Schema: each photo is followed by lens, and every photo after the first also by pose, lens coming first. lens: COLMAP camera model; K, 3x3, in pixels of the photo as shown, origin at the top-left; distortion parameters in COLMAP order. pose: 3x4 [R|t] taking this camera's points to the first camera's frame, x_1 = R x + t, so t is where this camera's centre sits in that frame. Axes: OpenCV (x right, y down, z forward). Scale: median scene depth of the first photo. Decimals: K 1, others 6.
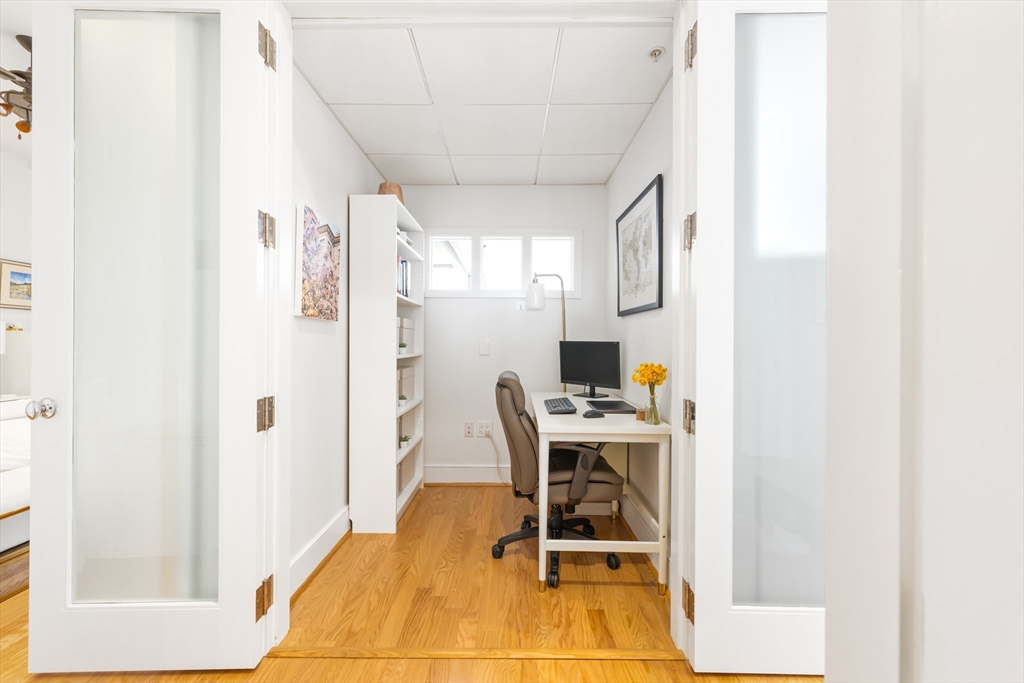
lens RADIAL K [[430.0, 0, 503.8], [0, 430.0, 342.1], [0, 0, 1]] dist [-0.000084, -0.000171]
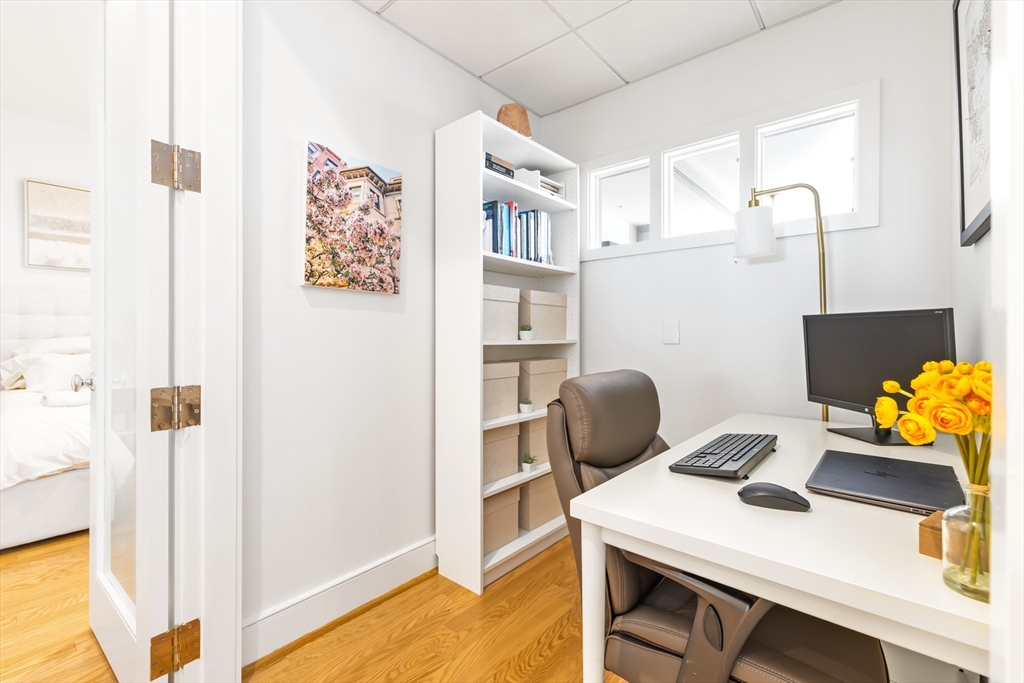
lens RADIAL K [[440.8, 0, 494.1], [0, 440.8, 334.5], [0, 0, 1]] dist [0.000177, -0.000199]
pose [[0.755784, -0.004951, -0.654802, 0.260420], [0.002512, 0.999986, -0.004662, 0.028083], [0.654816, 0.001878, 0.755786, 0.525714]]
